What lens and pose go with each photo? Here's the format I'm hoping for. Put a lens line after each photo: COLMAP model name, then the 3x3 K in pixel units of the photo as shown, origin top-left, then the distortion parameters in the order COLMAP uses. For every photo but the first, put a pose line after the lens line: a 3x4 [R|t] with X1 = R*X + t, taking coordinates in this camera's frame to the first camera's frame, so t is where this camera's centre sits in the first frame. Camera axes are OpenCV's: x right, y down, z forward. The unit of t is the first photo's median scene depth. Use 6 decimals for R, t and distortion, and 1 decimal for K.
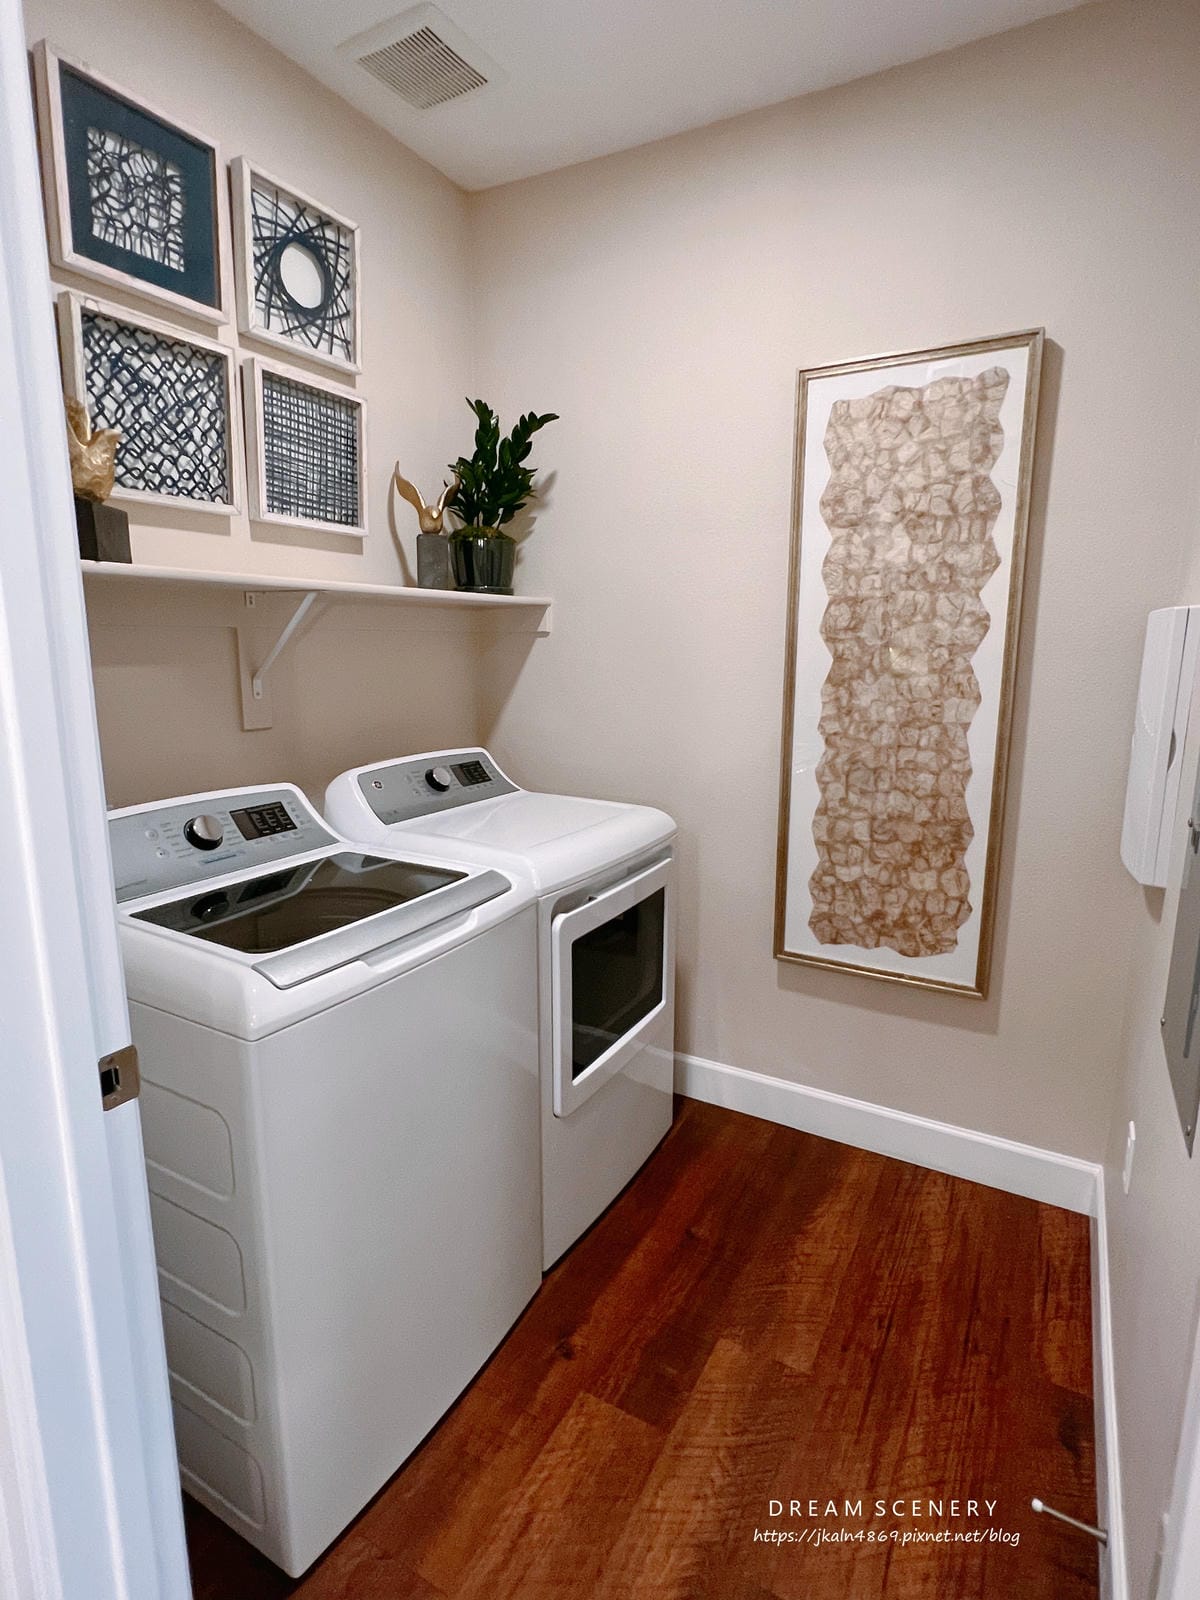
lens RADIAL K [[833.1, 0, 591.2], [0, 833.1, 791.7], [0, 0, 1]] dist [0.001166, -0.001299]
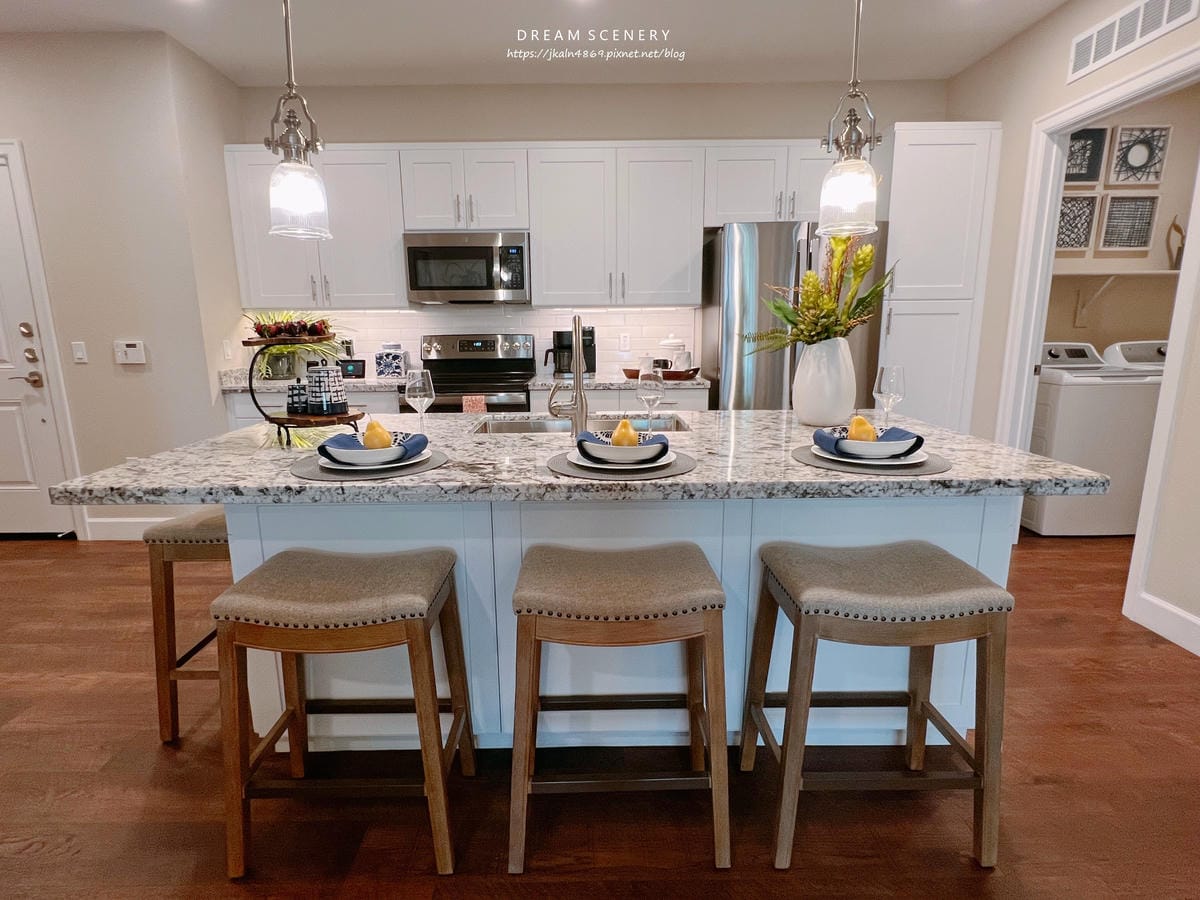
lens RADIAL K [[624.8, 0, 599.4], [0, 624.8, 442.6], [0, 0, 1]] dist [0.001166, -0.001299]
pose [[0.508132, 0.162232, -0.845862, 0.636480], [-0.146111, 0.984102, 0.100973, 0.344797], [0.848796, 0.072282, 0.523757, -1.488097]]
